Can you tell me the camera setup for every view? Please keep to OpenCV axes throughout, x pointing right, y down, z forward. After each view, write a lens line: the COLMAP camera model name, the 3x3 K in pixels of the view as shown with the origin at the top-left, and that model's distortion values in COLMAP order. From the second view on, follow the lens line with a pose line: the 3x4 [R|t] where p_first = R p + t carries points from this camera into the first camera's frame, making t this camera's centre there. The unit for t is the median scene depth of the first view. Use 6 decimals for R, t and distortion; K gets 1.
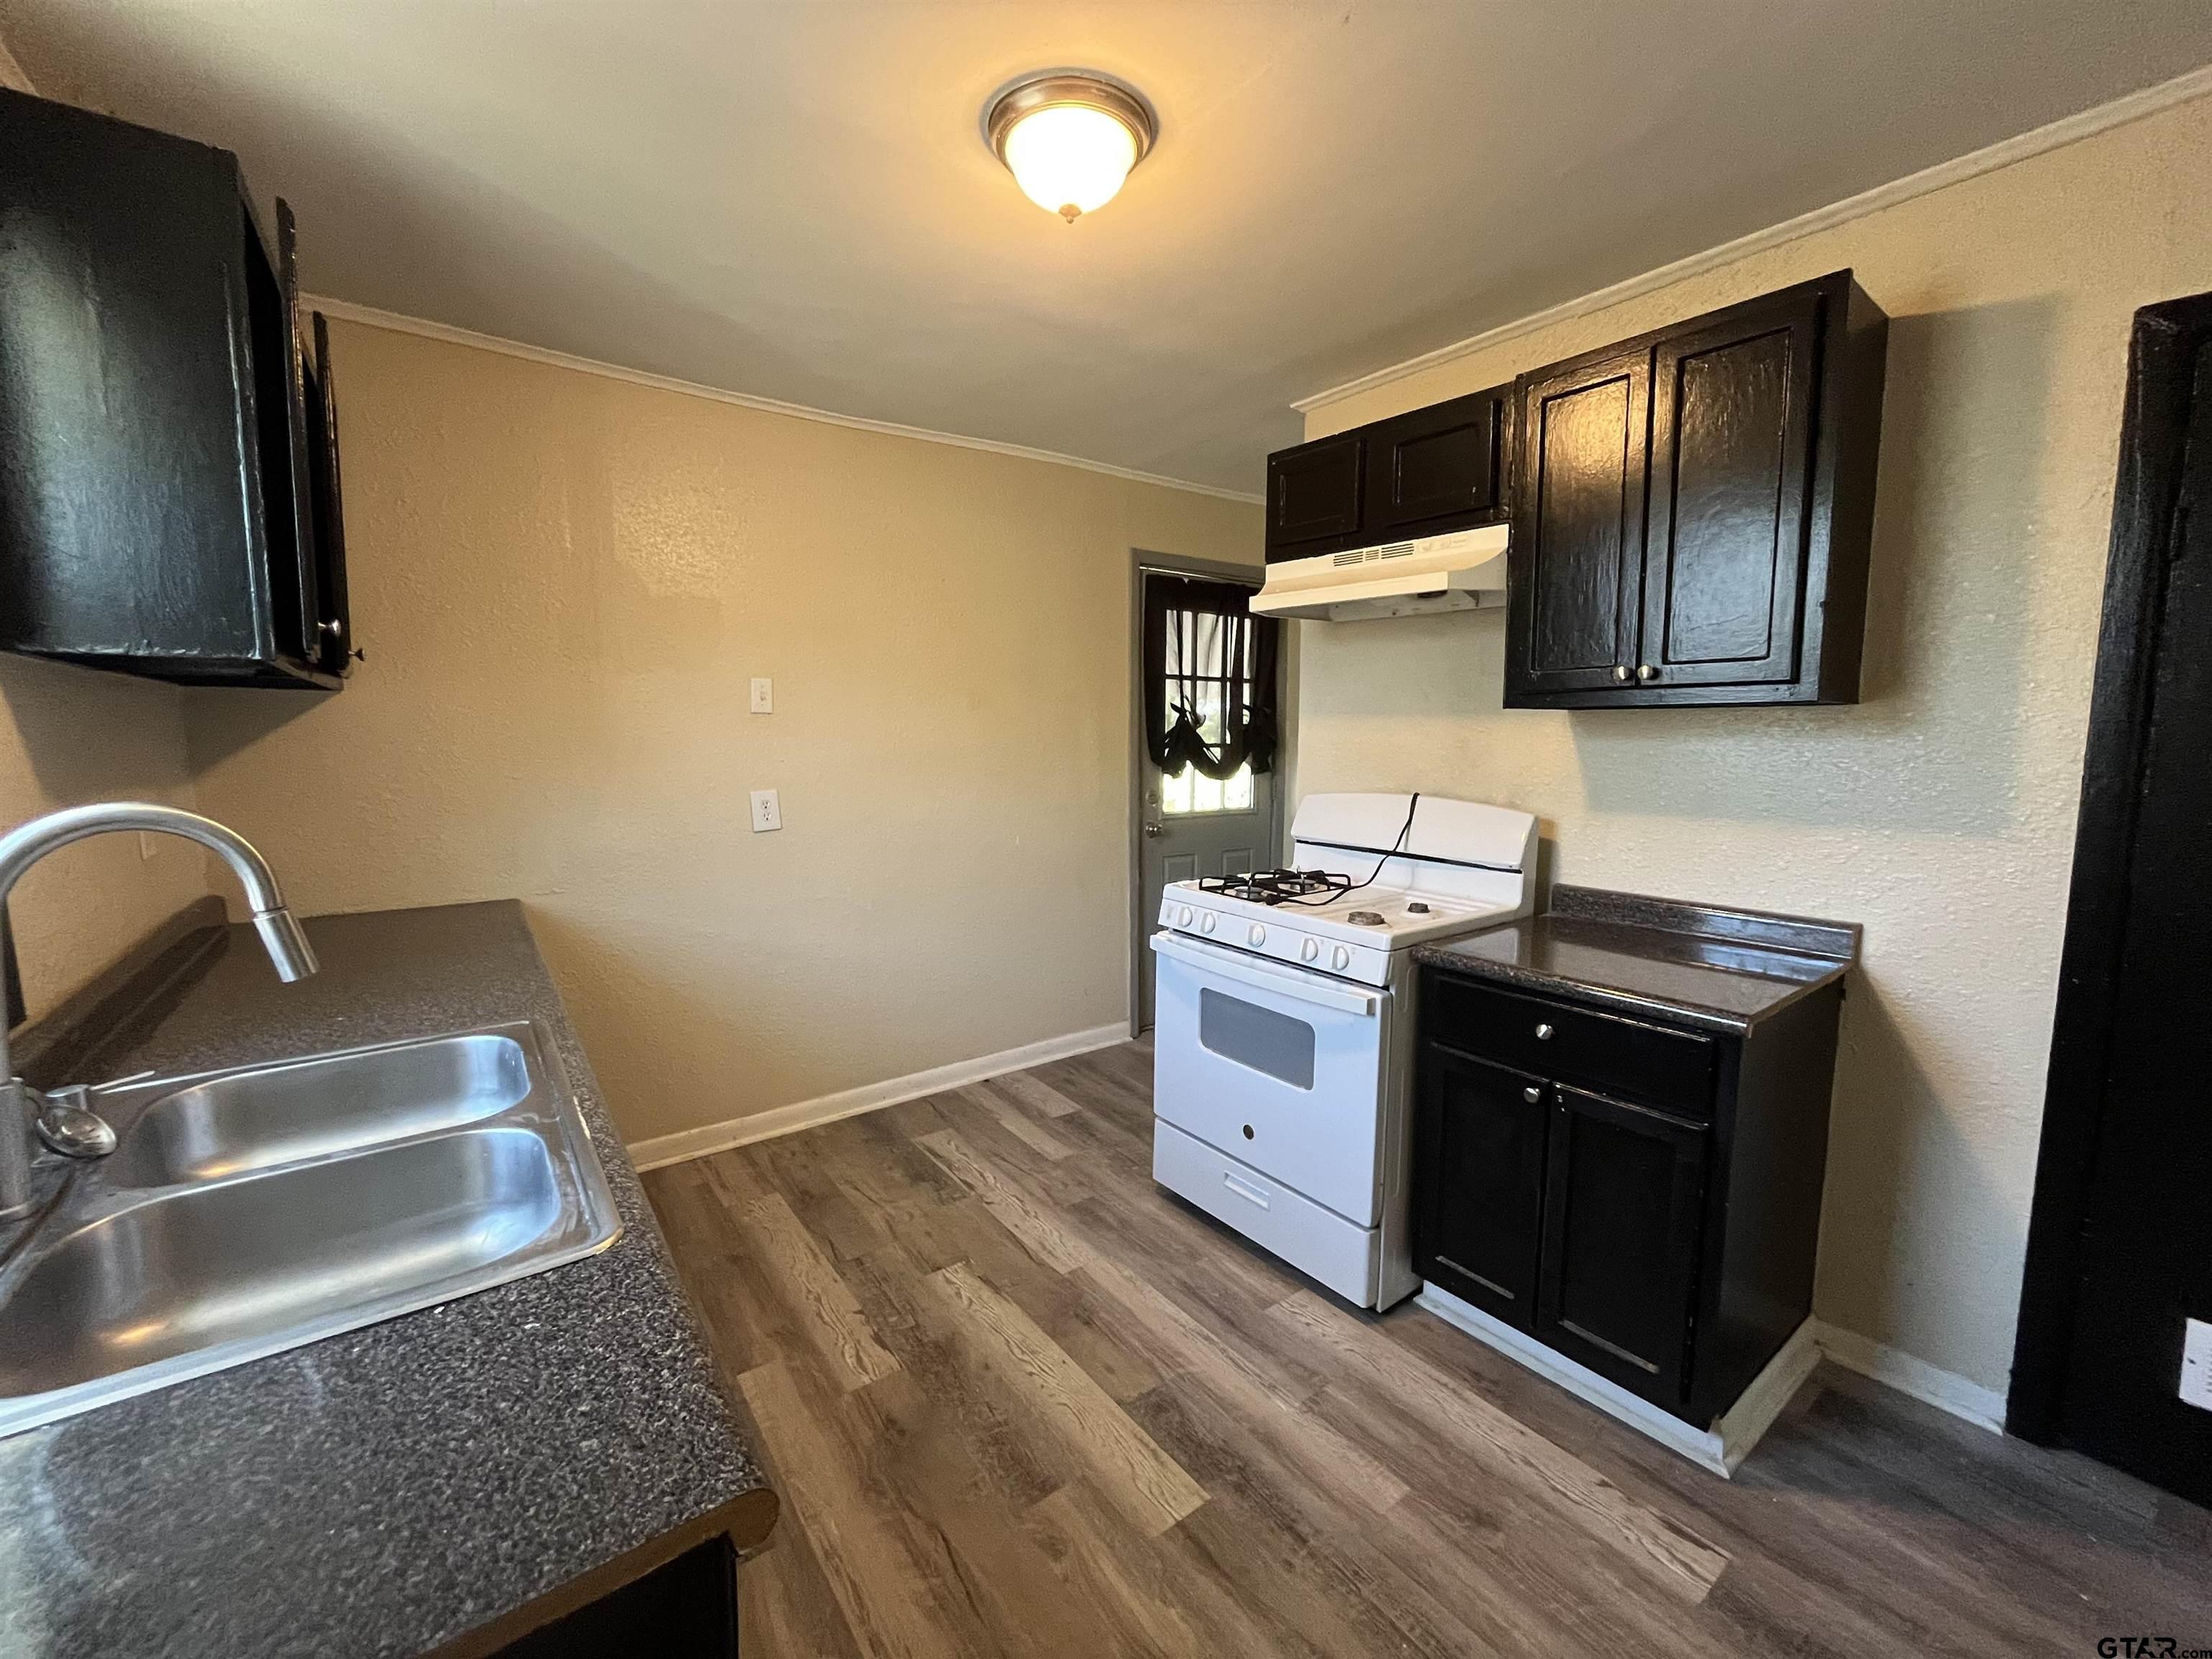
lens RADIAL K [[897.4, 0, 1102.1], [0, 897.4, 820.6], [0, 0, 1]] dist [-0.001453, -0.000053]
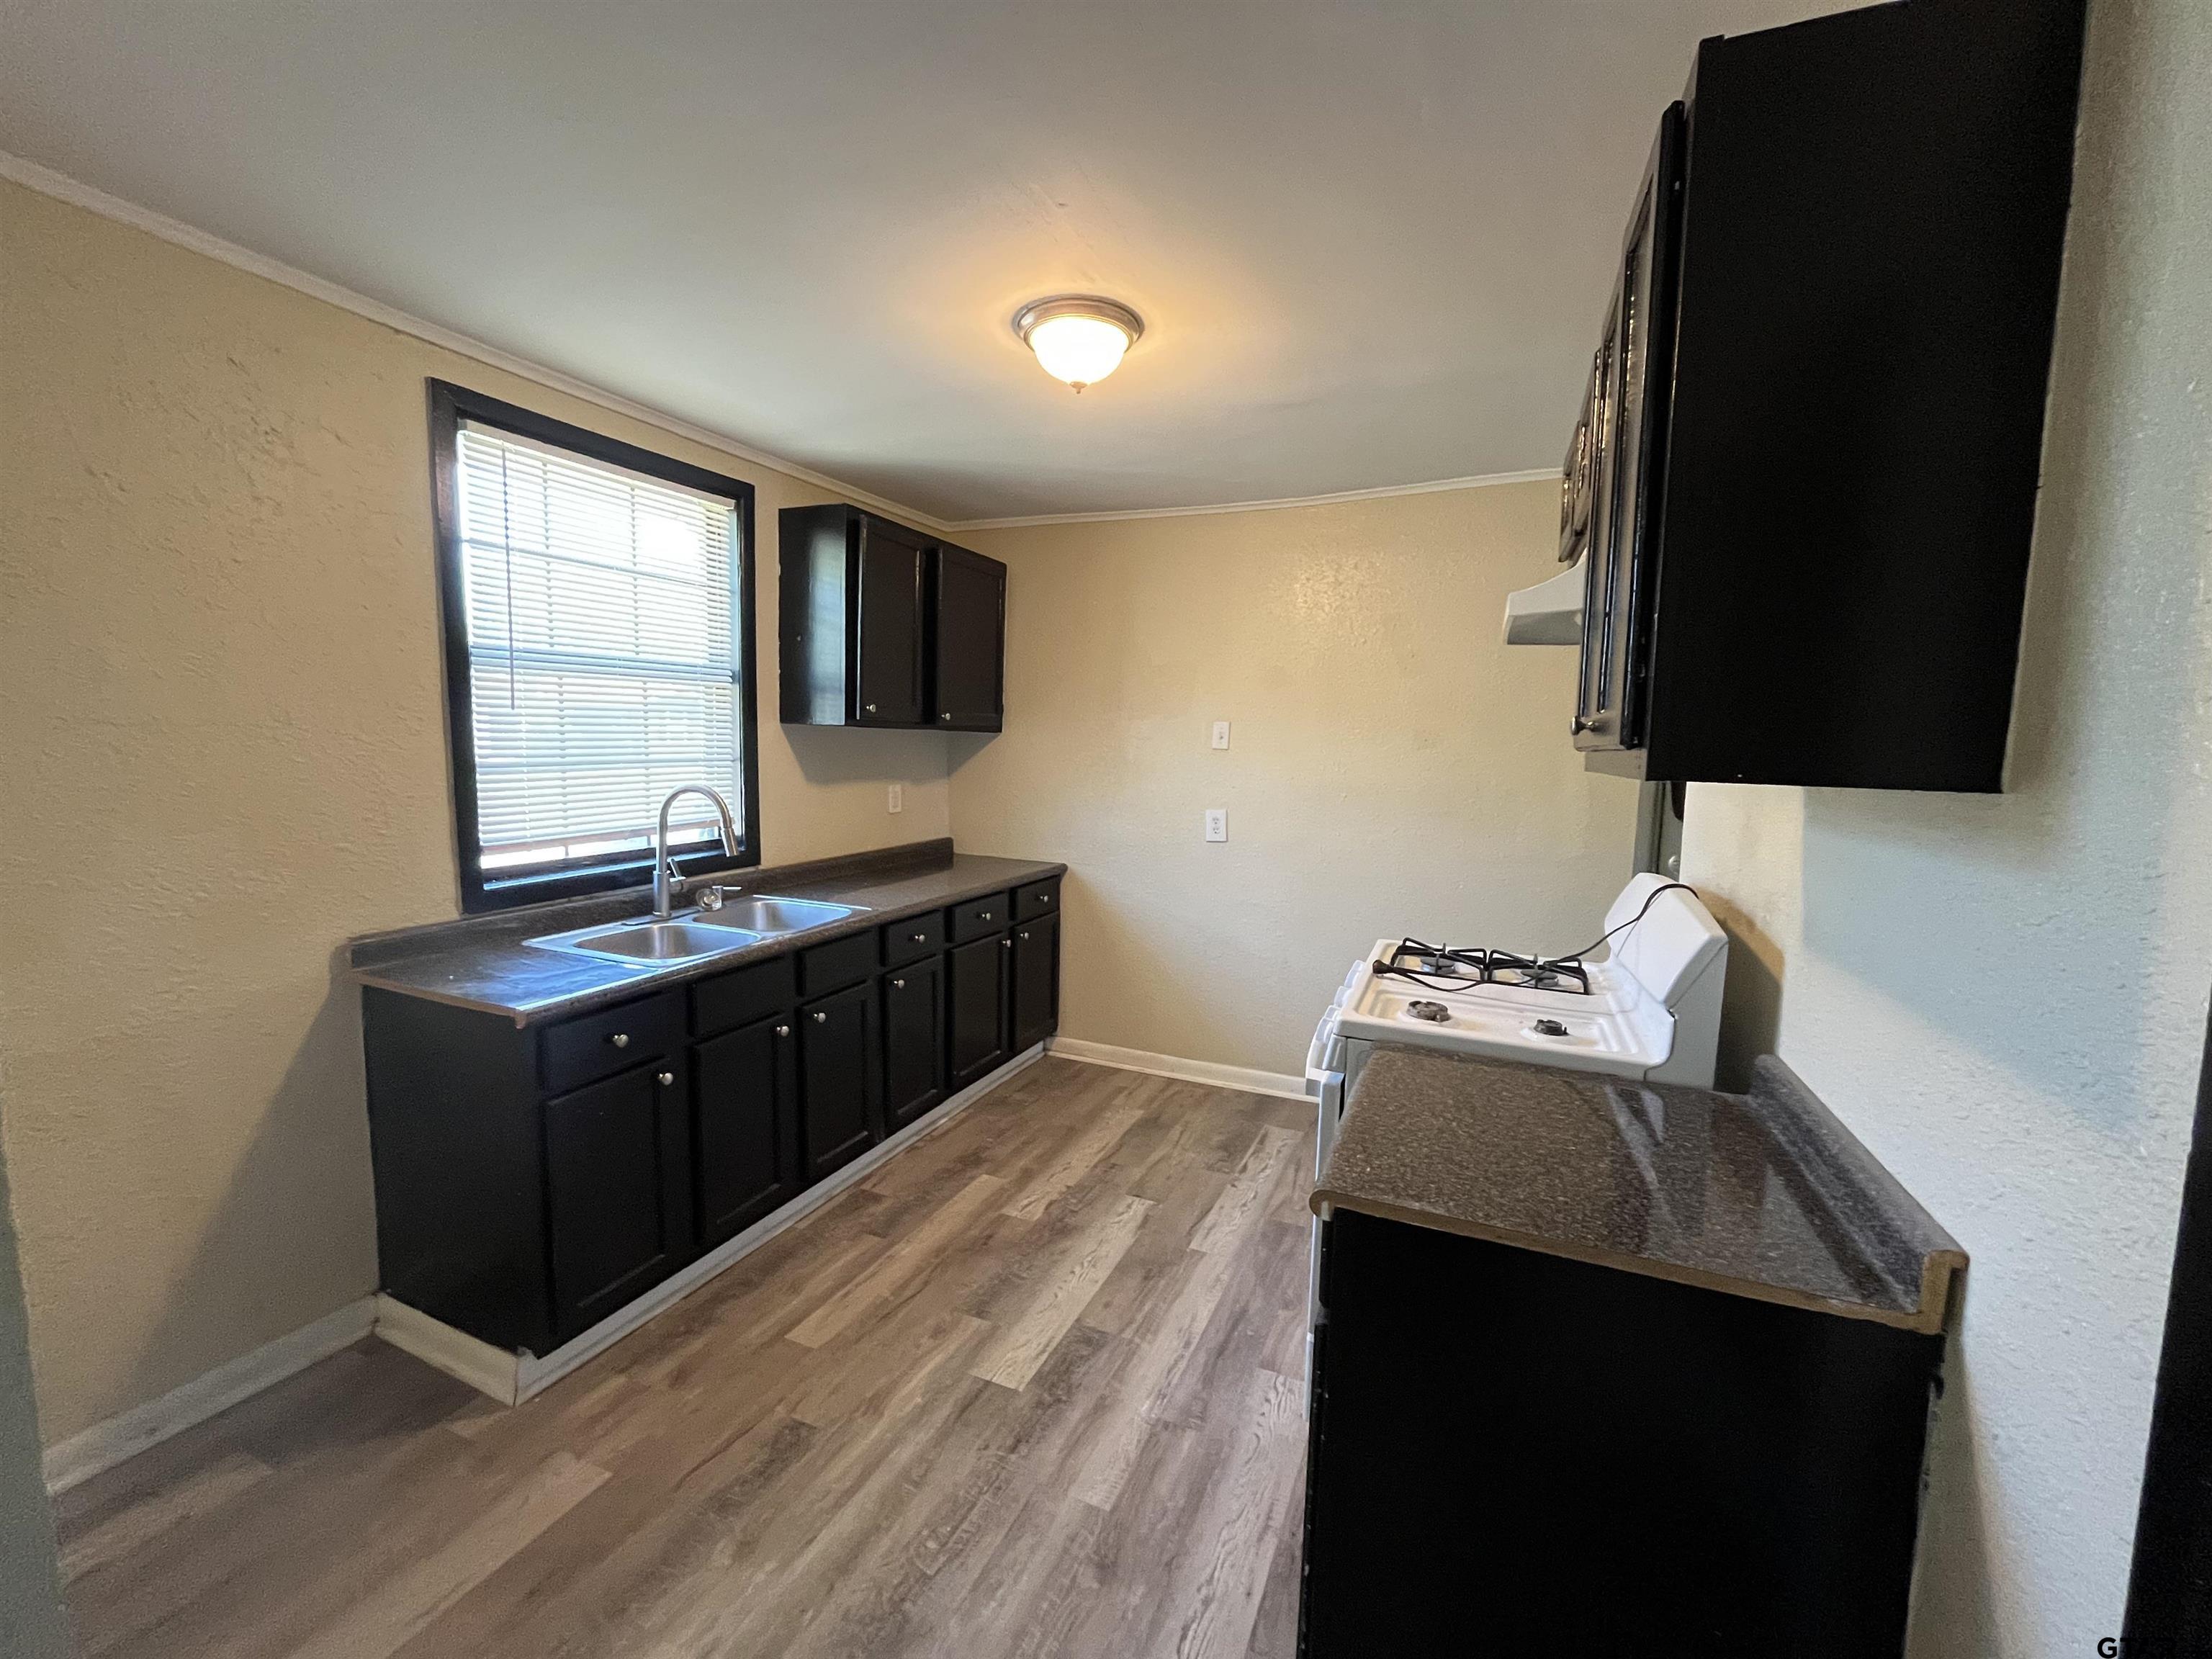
lens RADIAL K [[897.4, 0, 1102.1], [0, 897.4, 820.6], [0, 0, 1]] dist [-0.001453, -0.000053]
pose [[0.491025, 0.088868, -0.866601, 0.988562], [-0.108316, 0.993292, 0.040487, -0.080394], [0.864386, 0.073987, 0.497356, 0.347611]]
